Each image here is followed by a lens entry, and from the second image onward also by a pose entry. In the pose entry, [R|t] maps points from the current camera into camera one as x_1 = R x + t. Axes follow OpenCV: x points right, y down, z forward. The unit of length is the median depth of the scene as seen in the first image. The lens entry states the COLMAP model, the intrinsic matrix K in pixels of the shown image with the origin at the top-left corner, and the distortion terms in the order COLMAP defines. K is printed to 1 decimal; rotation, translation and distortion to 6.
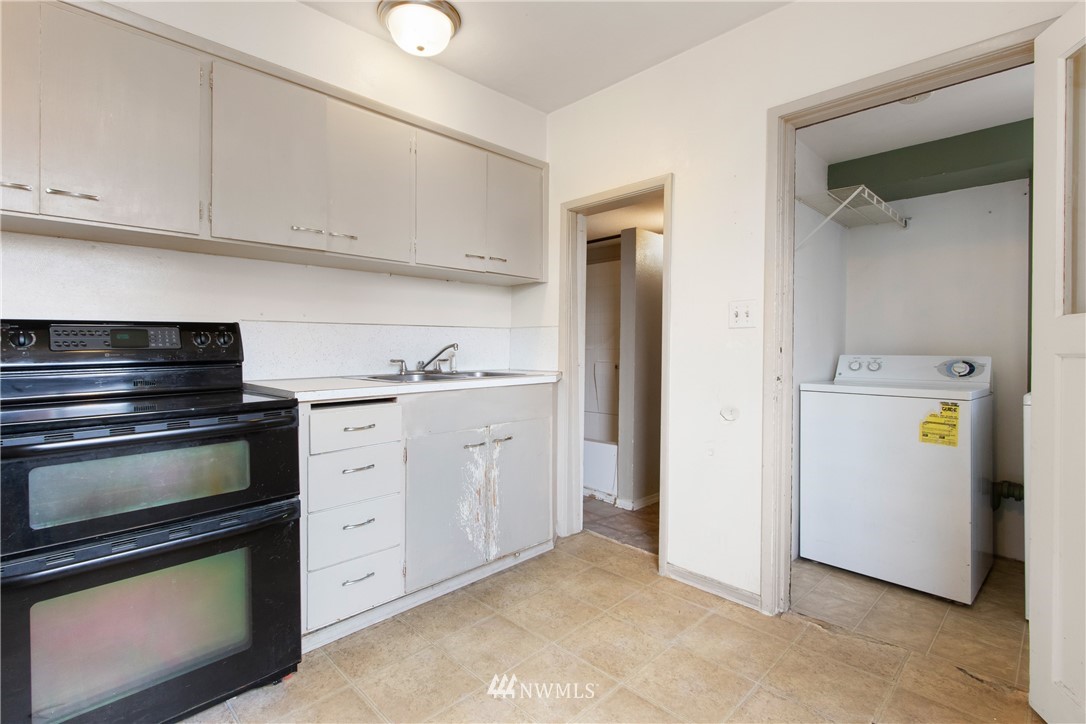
lens RADIAL K [[502.7, 0, 524.6], [0, 502.7, 351.8], [0, 0, 1]] dist [0.007139, -0.002434]
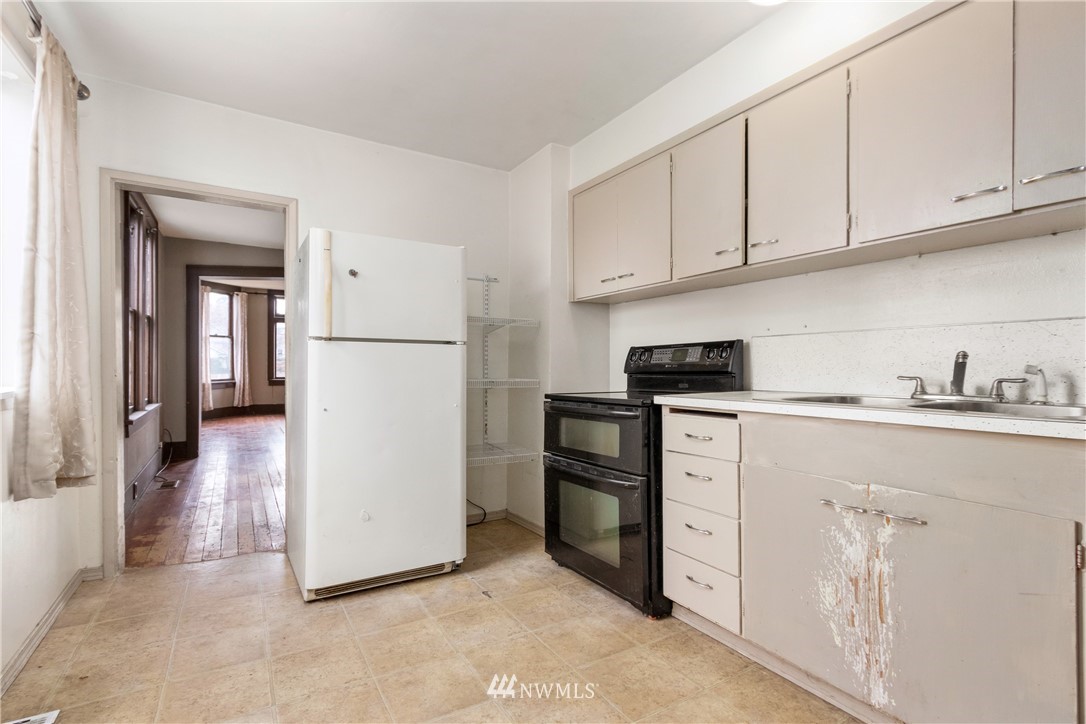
lens RADIAL K [[502.7, 0, 534.4], [0, 502.7, 365.4], [0, 0, 1]] dist [0.007139, -0.002434]
pose [[-0.216663, 0.002129, -0.976244, 0.632762], [-0.005110, 0.999981, 0.003315, 0.000797], [0.976233, 0.005707, -0.216648, 0.742127]]
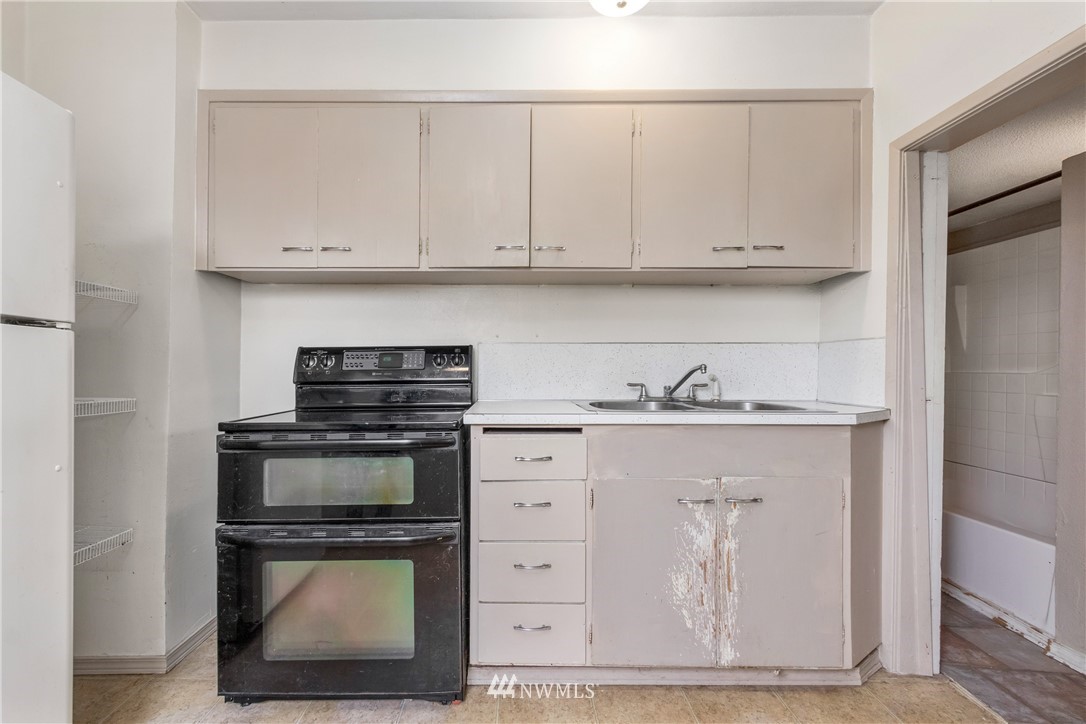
lens RADIAL K [[502.7, 0, 532.5], [0, 502.7, 367.2], [0, 0, 1]] dist [0.007139, -0.002434]
pose [[0.717091, 0.002178, -0.696976, 0.244298], [-0.010680, 0.999912, -0.007864, -0.003622], [0.696897, 0.013083, 0.717052, 0.294010]]
